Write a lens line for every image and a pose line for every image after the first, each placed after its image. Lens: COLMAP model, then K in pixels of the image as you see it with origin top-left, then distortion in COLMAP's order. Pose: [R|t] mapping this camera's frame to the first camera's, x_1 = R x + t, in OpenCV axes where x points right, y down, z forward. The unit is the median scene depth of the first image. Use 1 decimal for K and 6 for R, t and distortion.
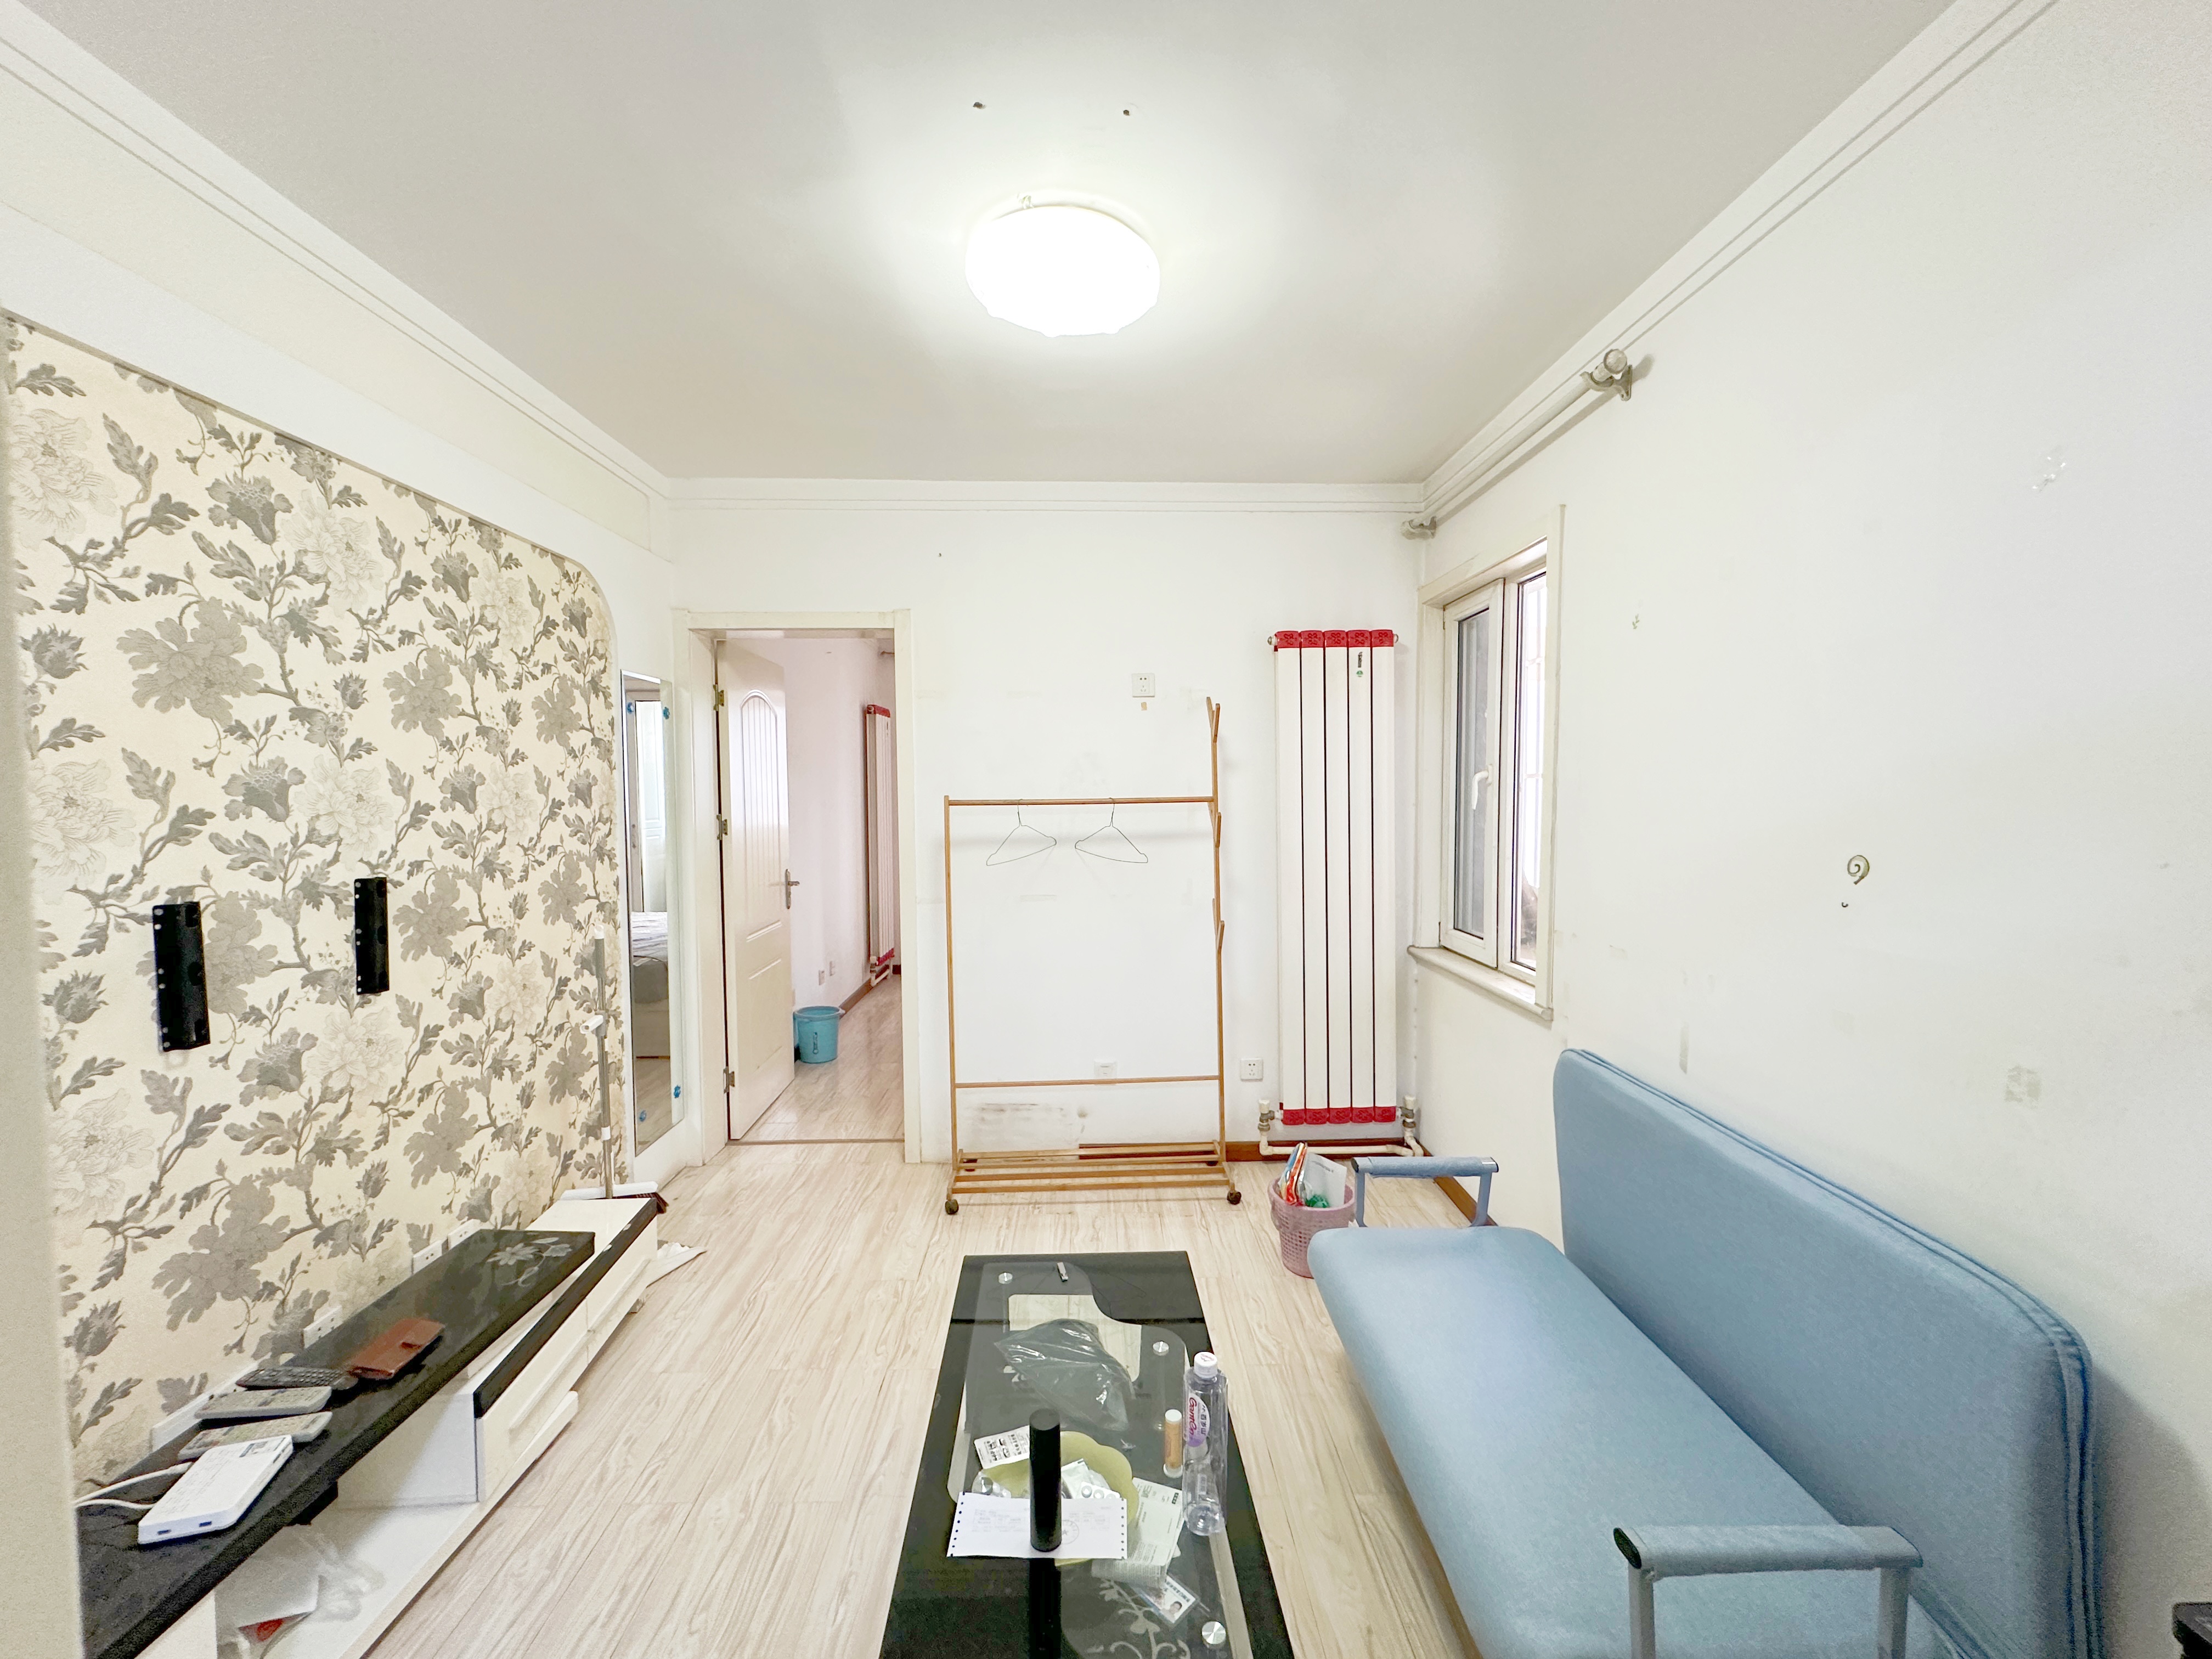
lens RADIAL K [[900.4, 0, 1106.8], [0, 900.4, 826.8], [0, 0, 1]] dist [0.003222, 0.001666]
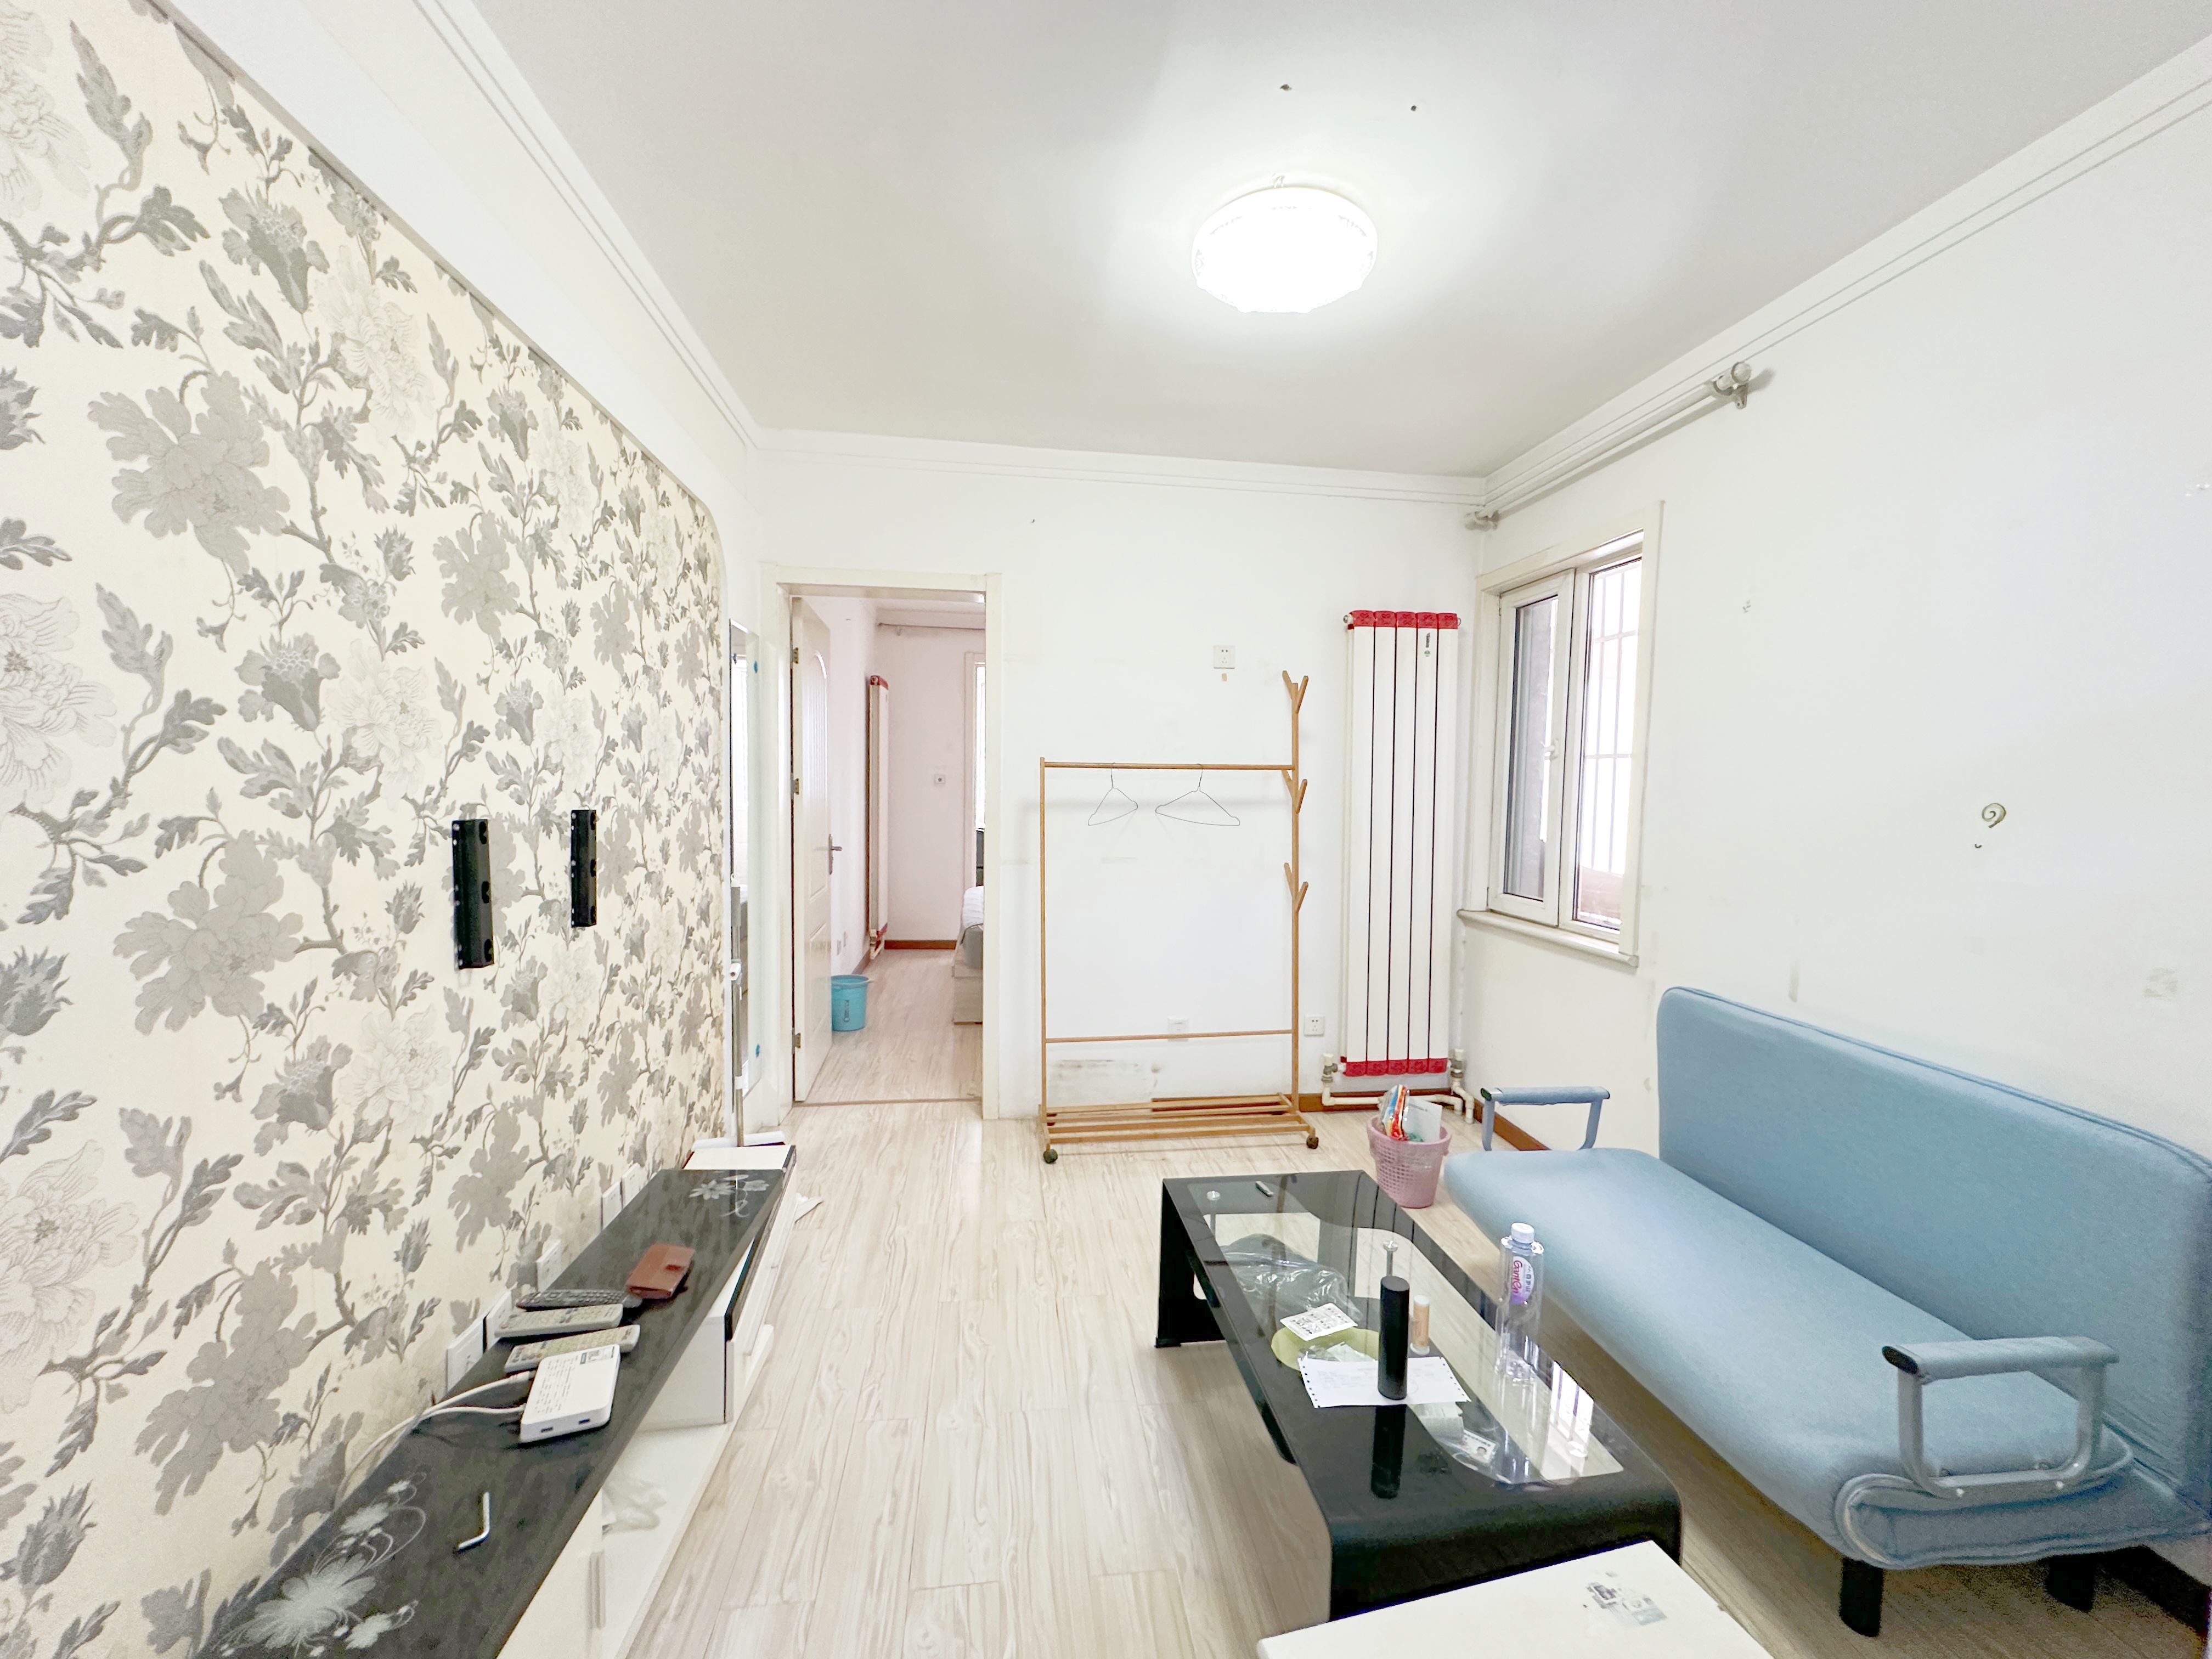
lens RADIAL K [[840.1, 0, 1111.3], [0, 840.1, 841.7], [0, 0, 1]] dist [0.007128, -0.001306]
pose [[0.959730, 0.002884, 0.280910, -0.506533], [-0.004541, 0.999976, 0.005245, 0.069520], [-0.280888, -0.006310, 0.959720, 0.222086]]
